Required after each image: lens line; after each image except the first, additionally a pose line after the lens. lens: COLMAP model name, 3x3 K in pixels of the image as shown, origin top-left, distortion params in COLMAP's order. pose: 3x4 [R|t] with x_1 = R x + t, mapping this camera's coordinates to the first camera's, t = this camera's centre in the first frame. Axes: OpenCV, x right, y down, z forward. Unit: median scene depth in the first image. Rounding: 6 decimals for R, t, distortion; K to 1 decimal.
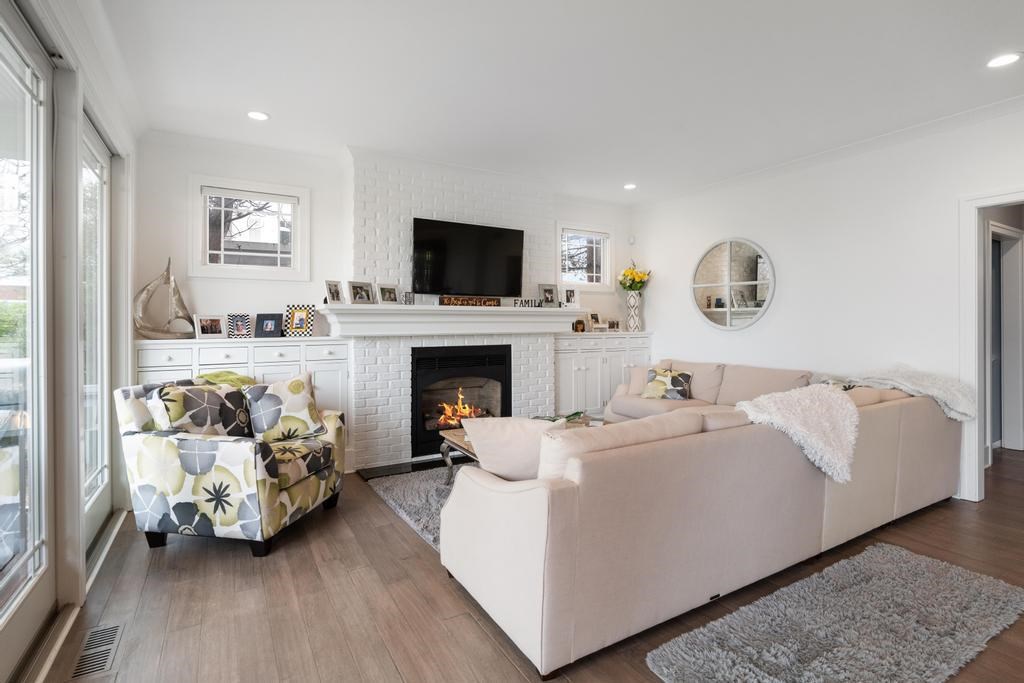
lens RADIAL K [[487.2, 0, 517.4], [0, 487.2, 330.4], [0, 0, 1]] dist [-0.003137, -0.000129]
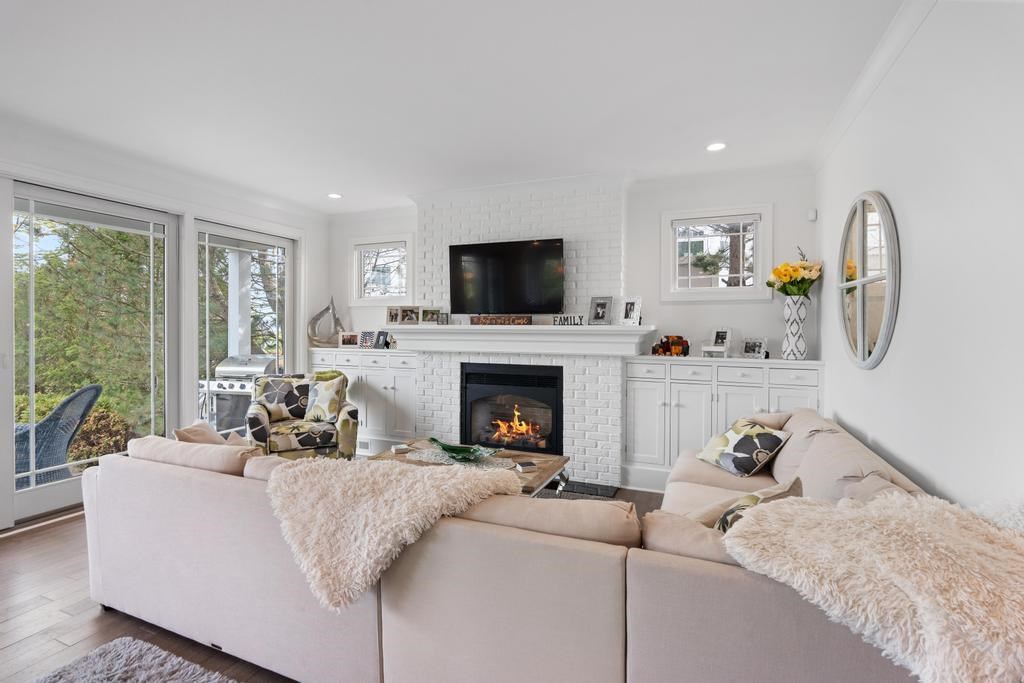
lens RADIAL K [[487.2, 0, 516.6], [0, 487.2, 337.1], [0, 0, 1]] dist [-0.003137, -0.000129]
pose [[0.594870, 0.024702, -0.803442, 0.695210], [-0.016920, 0.999691, 0.018208, -0.041549], [0.803644, 0.002763, 0.595104, 0.414878]]
